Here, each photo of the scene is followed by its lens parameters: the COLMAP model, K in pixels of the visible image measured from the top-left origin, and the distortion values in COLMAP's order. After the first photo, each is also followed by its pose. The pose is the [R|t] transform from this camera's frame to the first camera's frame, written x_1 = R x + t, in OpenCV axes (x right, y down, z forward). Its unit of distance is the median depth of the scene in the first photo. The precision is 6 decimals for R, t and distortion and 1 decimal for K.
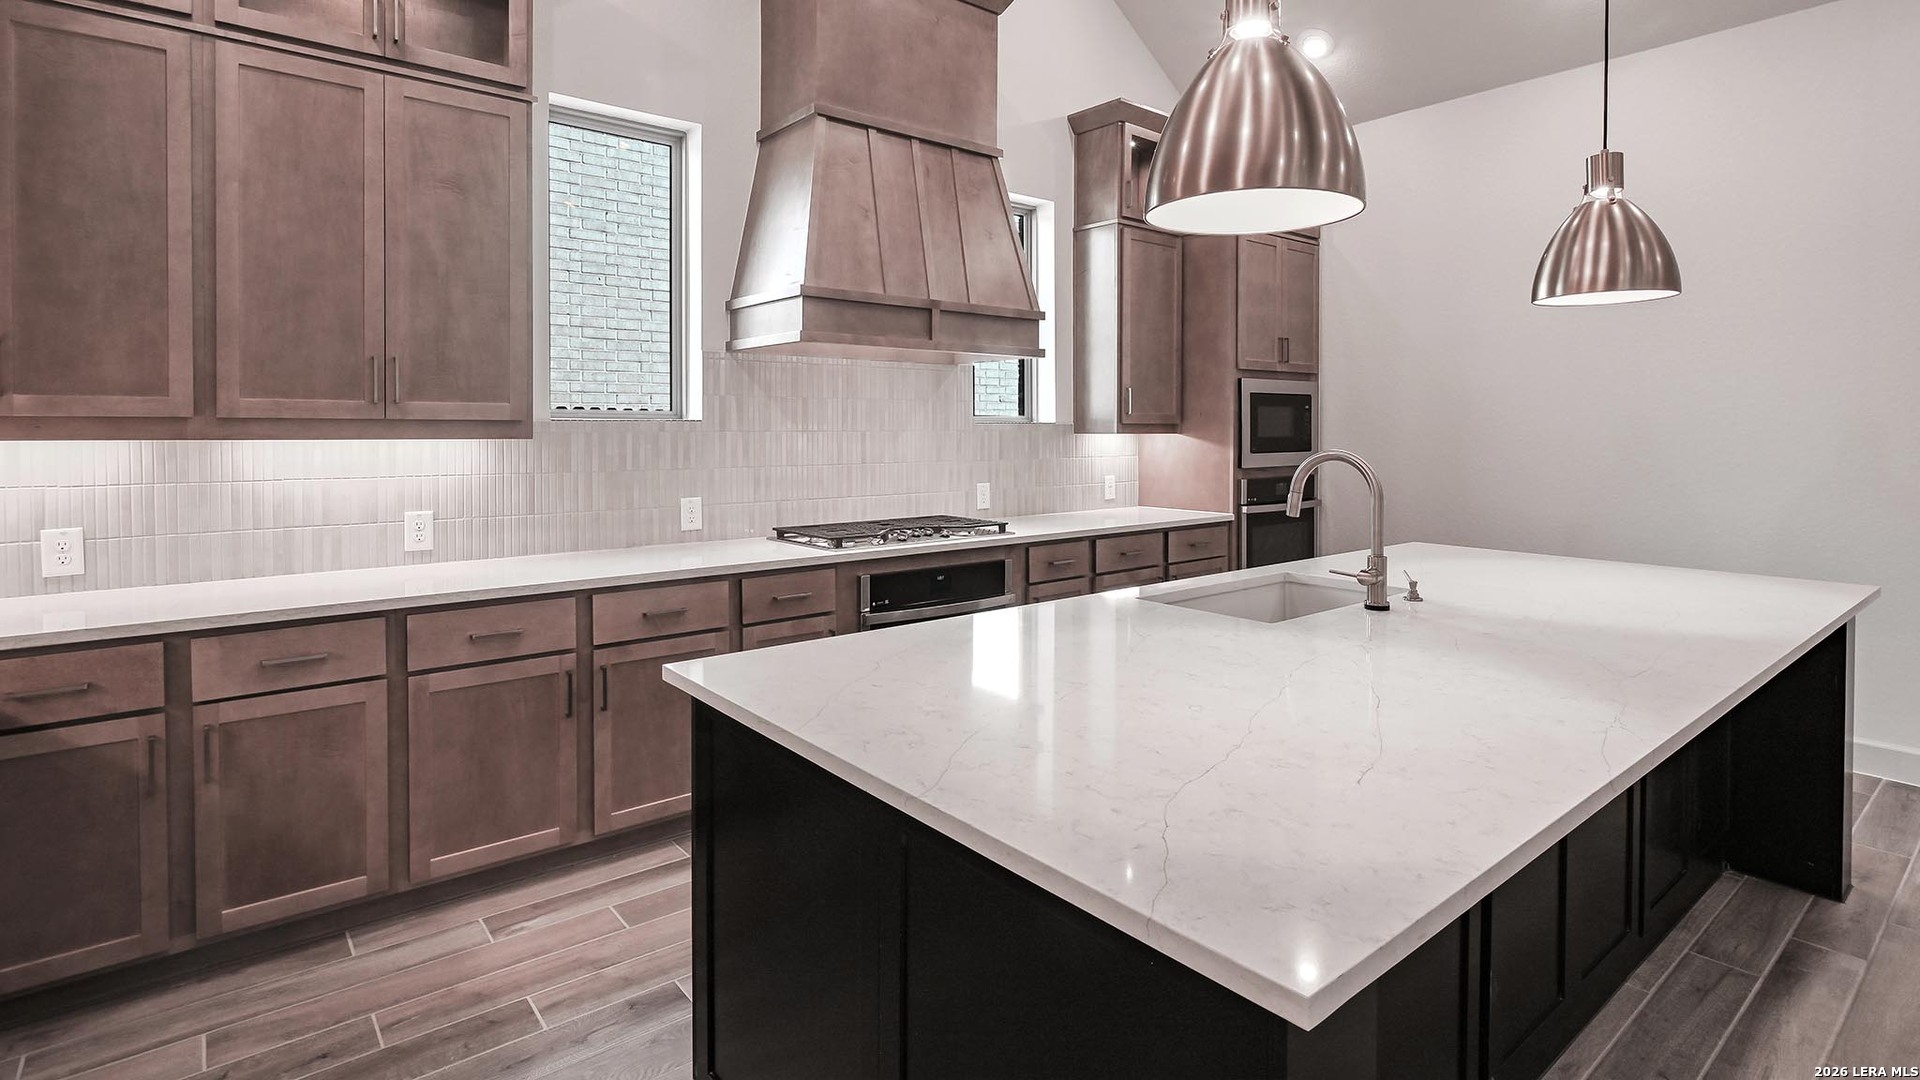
lens RADIAL K [[960.4, 0, 964.0], [0, 960.4, 543.4], [0, 0, 1]] dist [-0.006918, -0.000522]
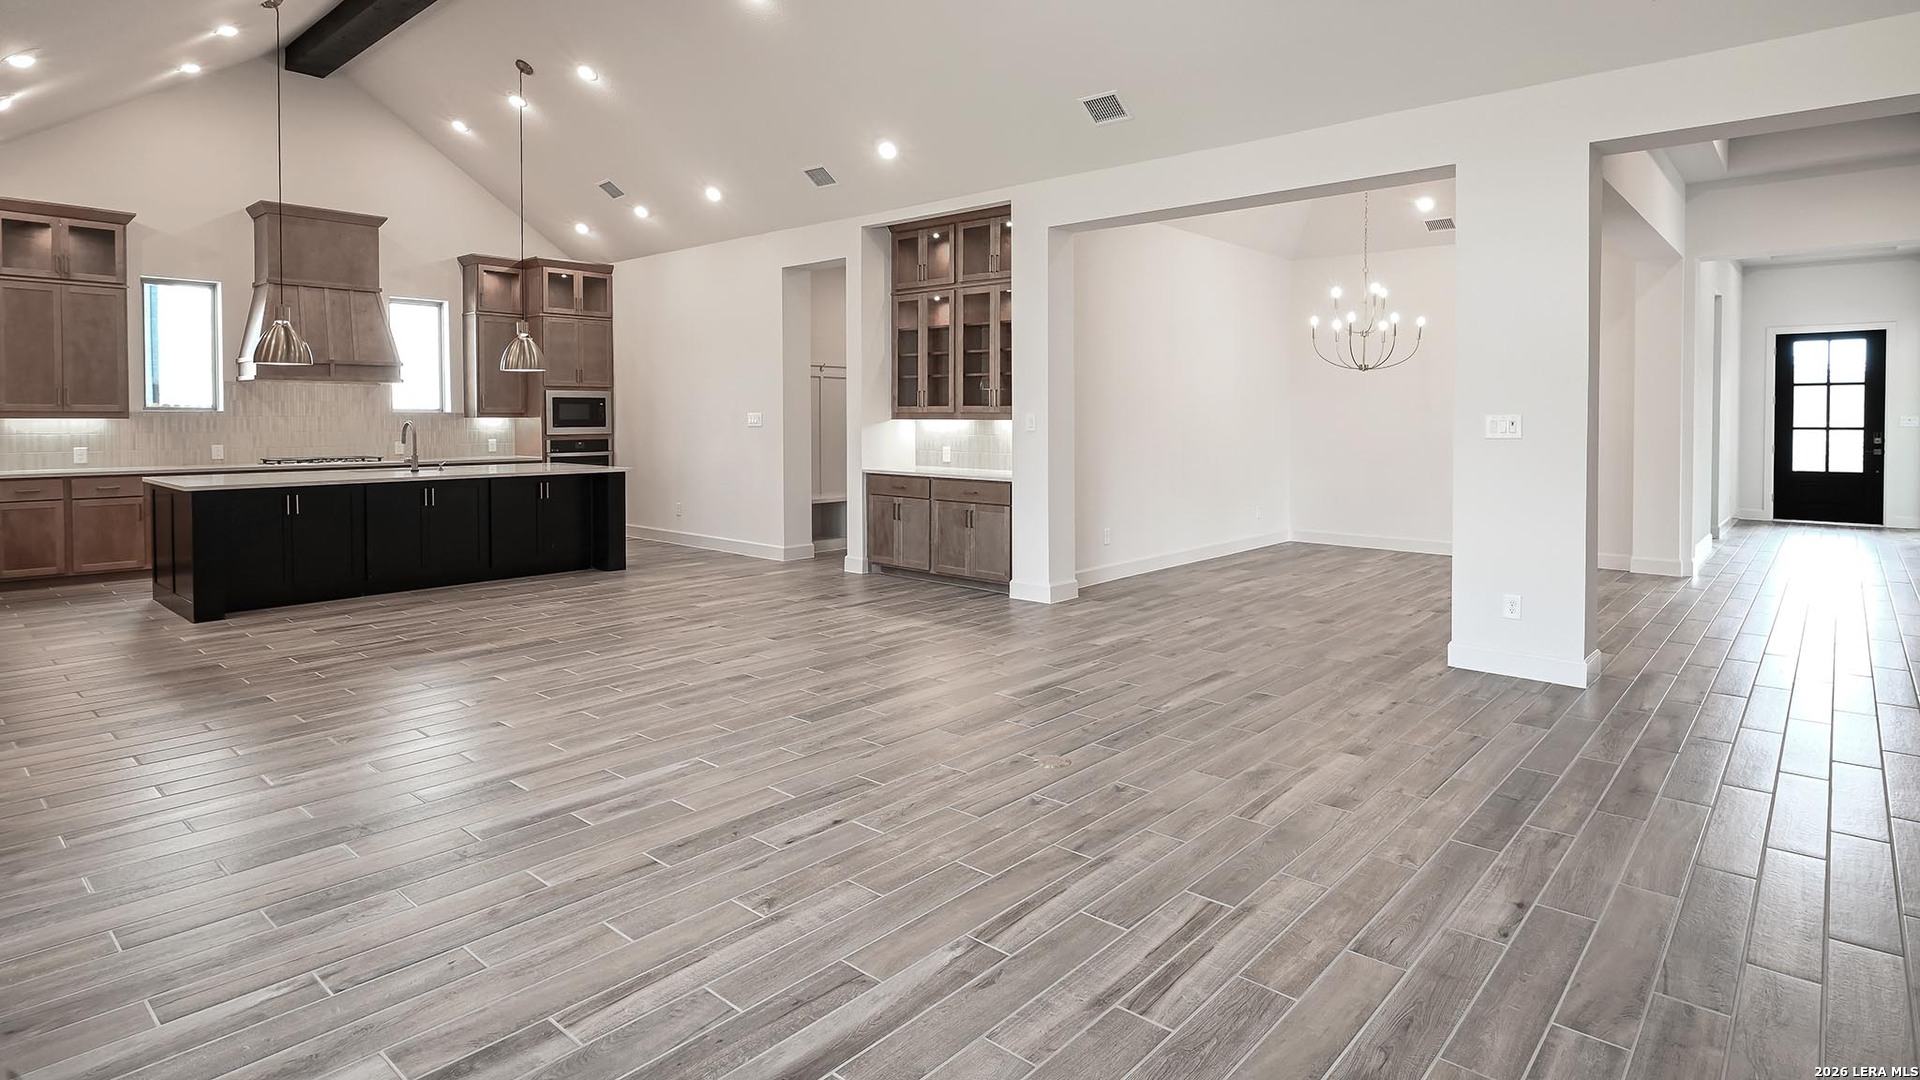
lens RADIAL K [[1017.1, 0, 964.1], [0, 1017.1, 529.2], [0, 0, 1]] dist [0.001945, -0.001138]
pose [[0.987569, -0.019620, 0.155956, 1.167920], [0.021413, 0.999722, -0.009823, 0.230693], [-0.155720, 0.013041, 0.987715, -1.793422]]
